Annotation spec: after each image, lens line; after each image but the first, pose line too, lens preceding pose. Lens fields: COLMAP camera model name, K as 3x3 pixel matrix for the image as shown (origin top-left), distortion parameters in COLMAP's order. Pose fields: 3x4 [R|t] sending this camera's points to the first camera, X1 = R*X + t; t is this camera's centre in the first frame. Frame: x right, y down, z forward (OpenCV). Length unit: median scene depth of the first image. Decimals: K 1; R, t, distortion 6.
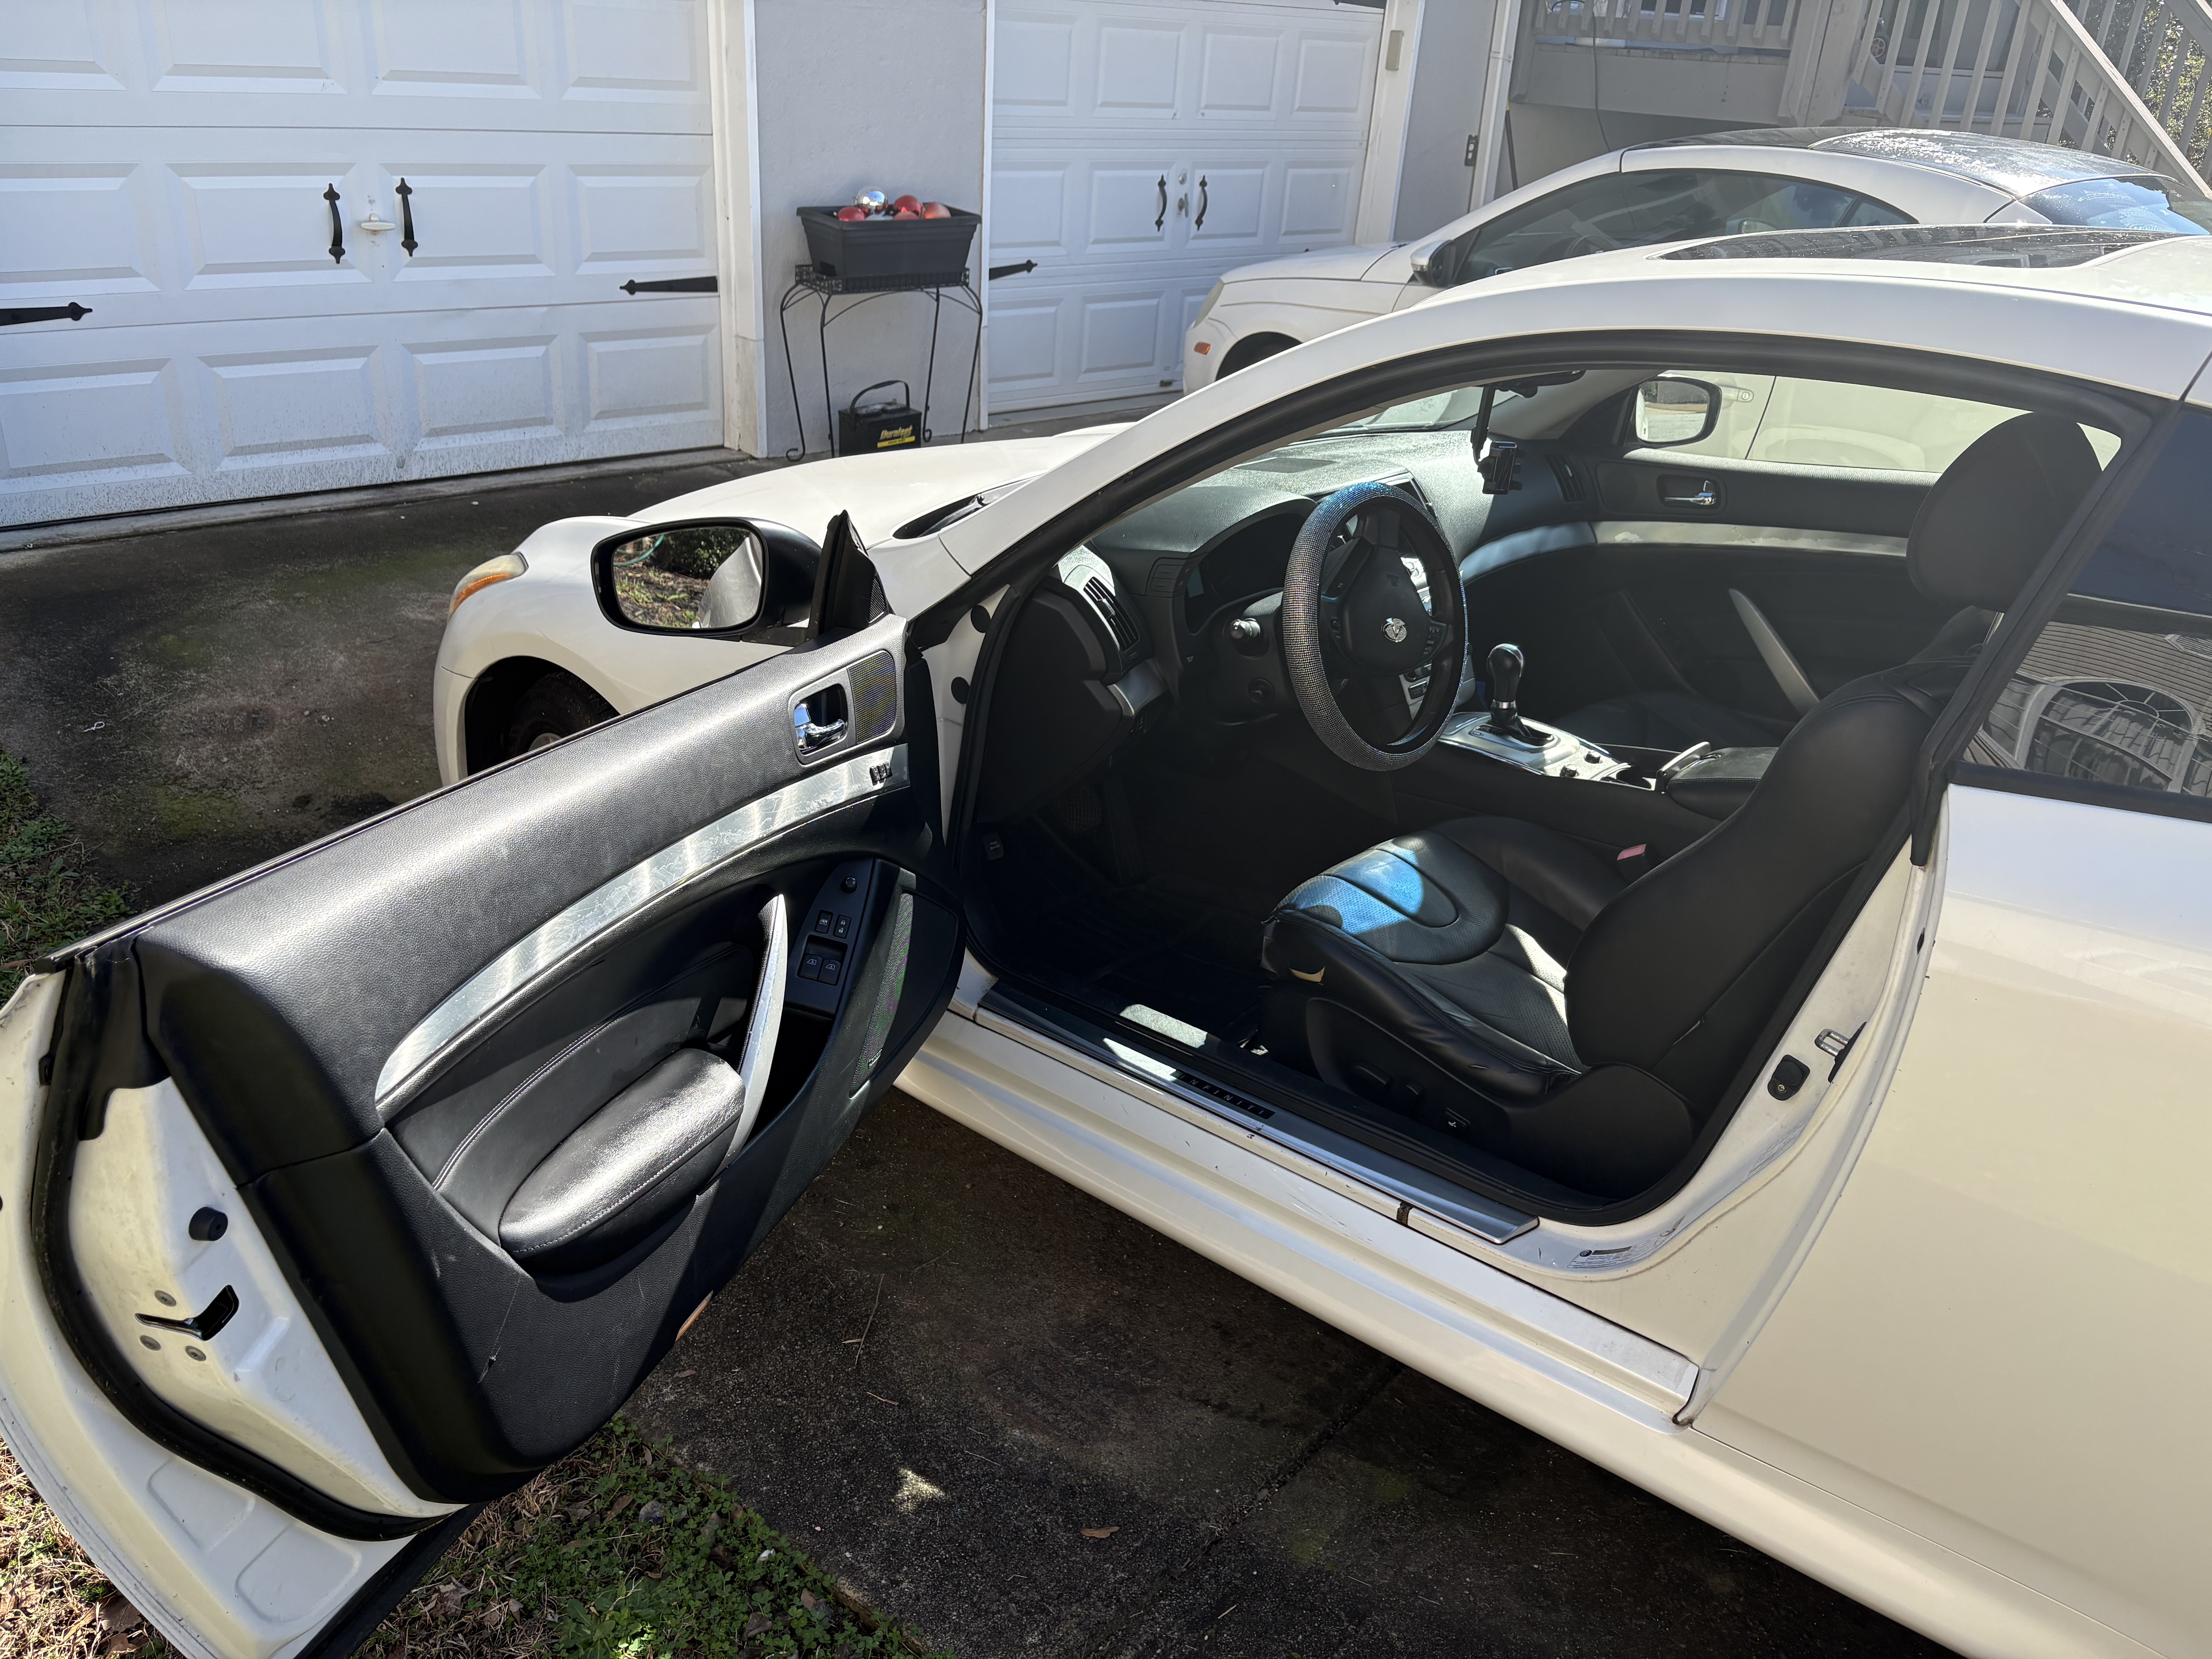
lens RADIAL K [[1652.5, 0, 1105.2], [0, 1652.5, 803.0], [0, 0, 1]] dist [0.030681, -0.007464]
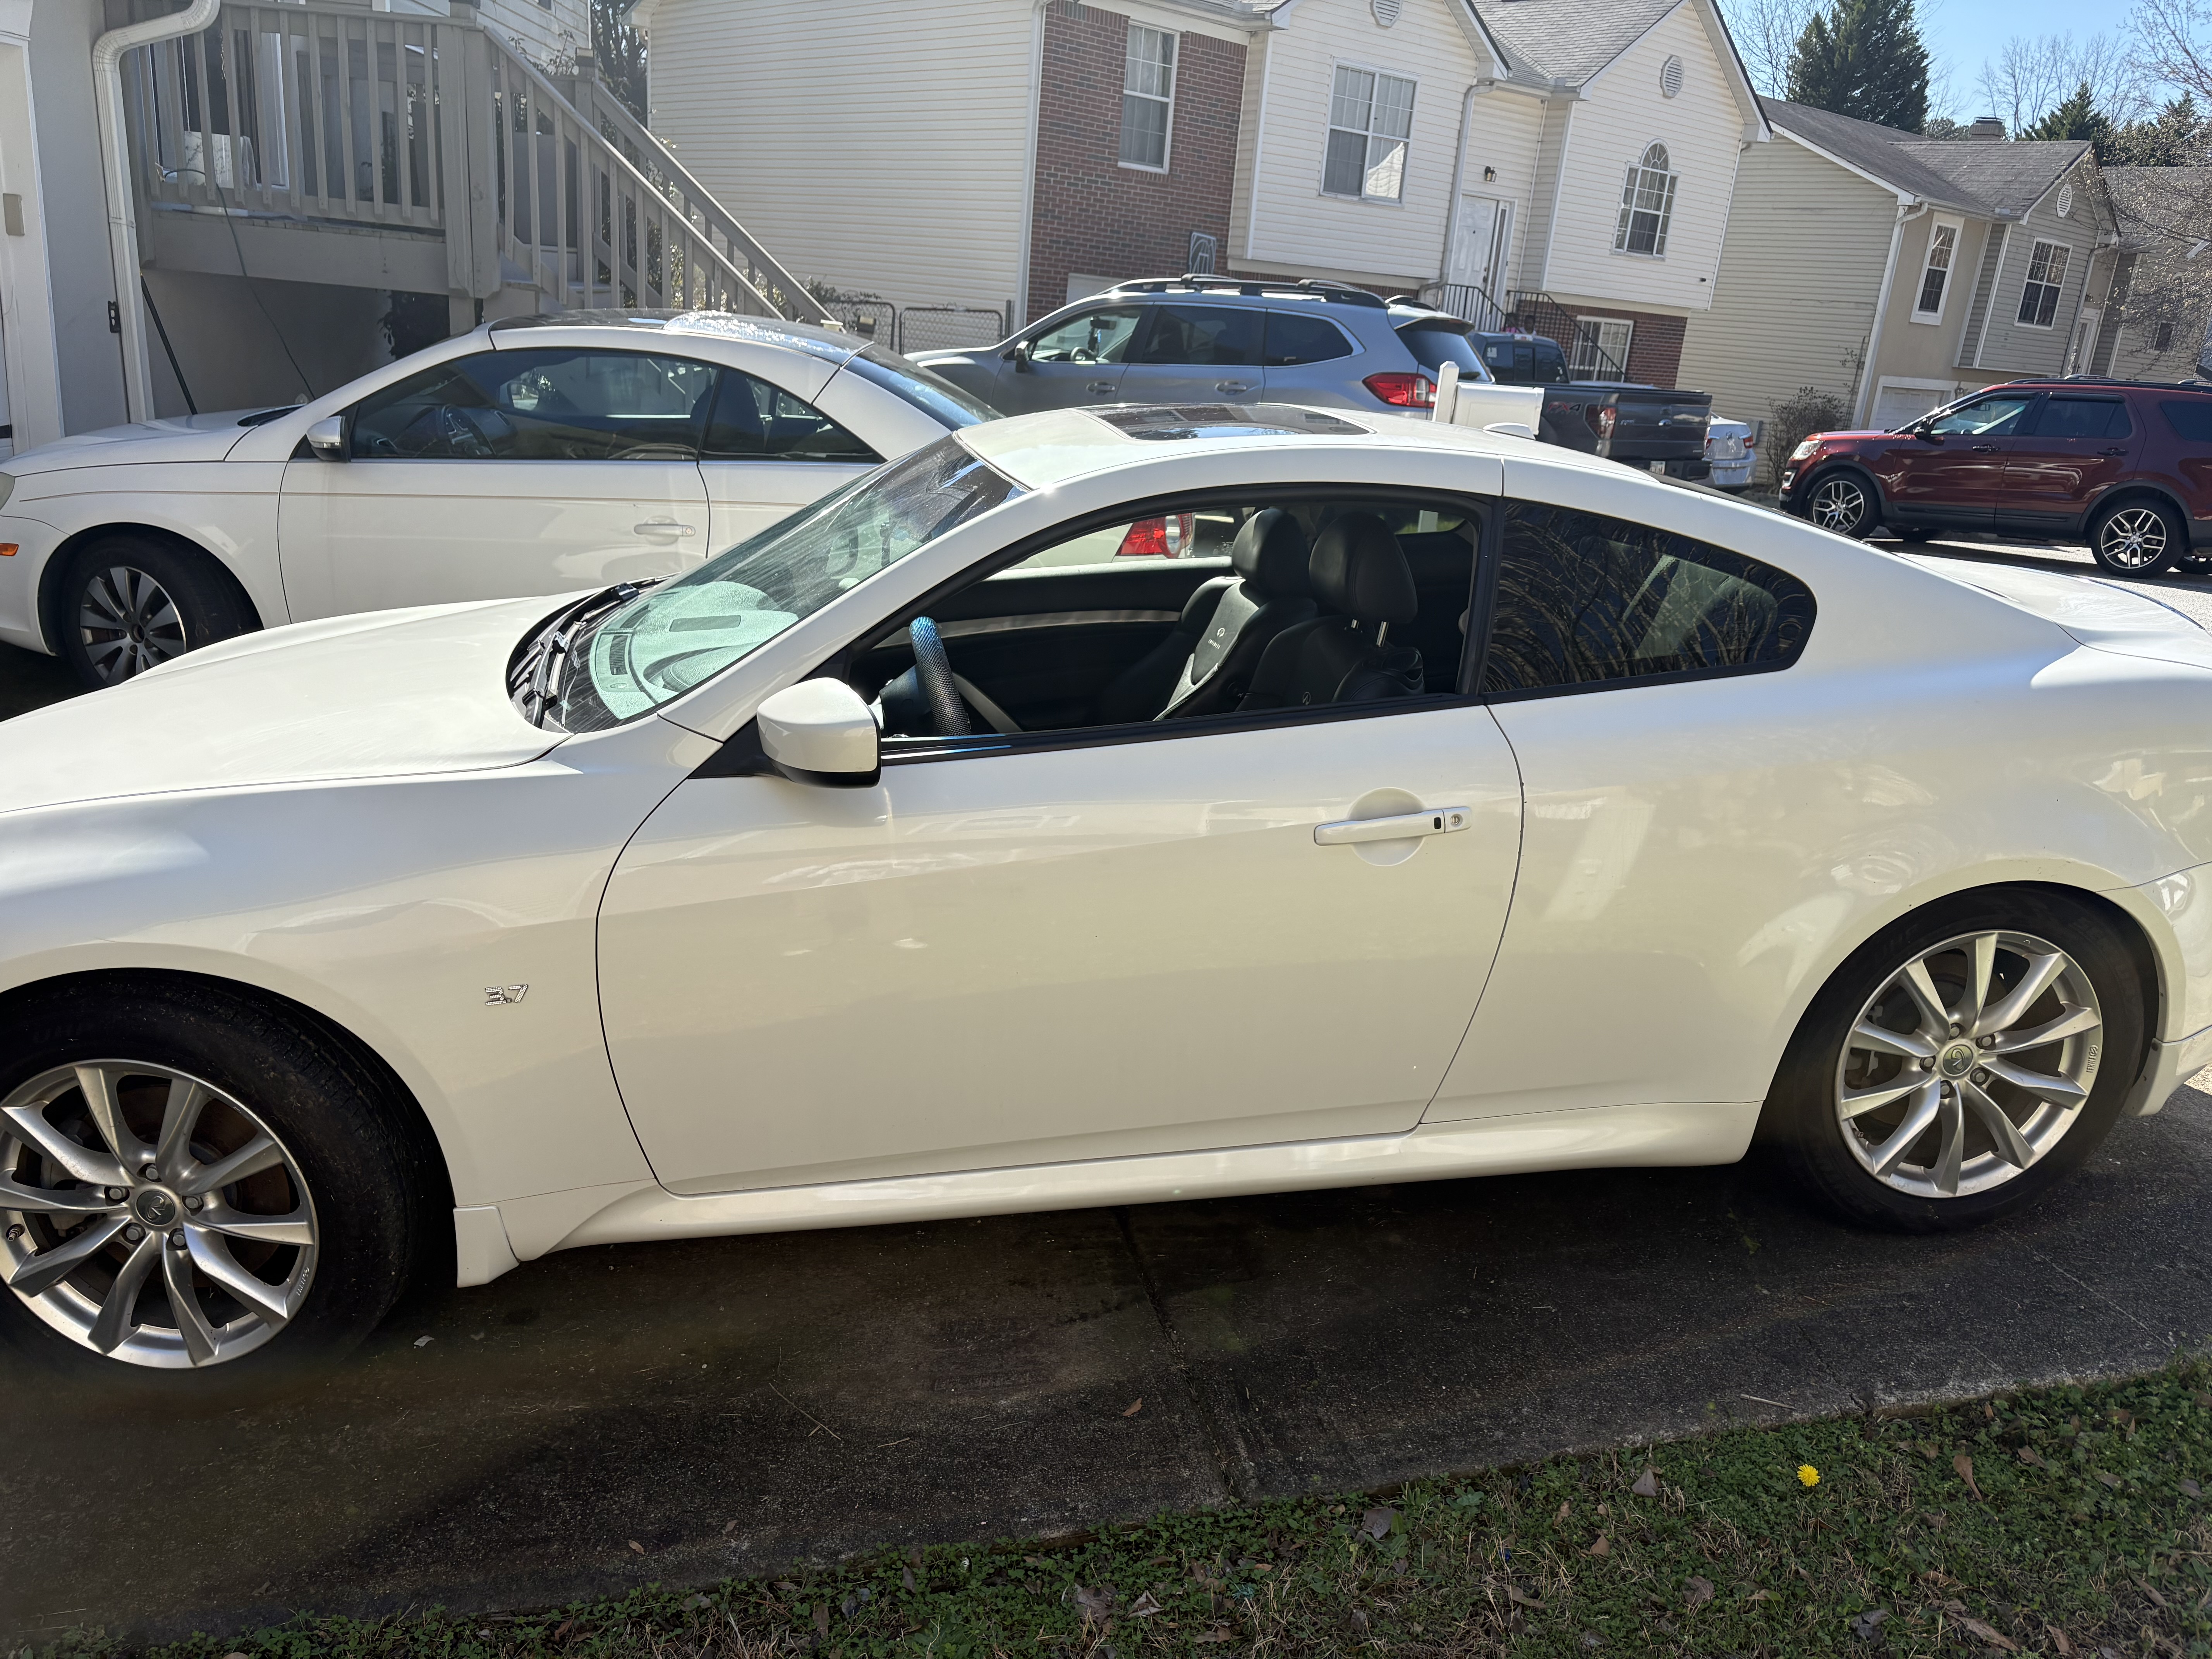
lens RADIAL K [[1656.1, 0, 1098.5], [0, 1656.1, 794.4], [0, 0, 1]] dist [0.033791, -0.027867]
pose [[0.647611, -0.227392, 0.727250, -0.195634], [0.285328, 0.957361, 0.045259, -0.020757], [-0.706533, 0.178194, 0.684878, 0.007923]]
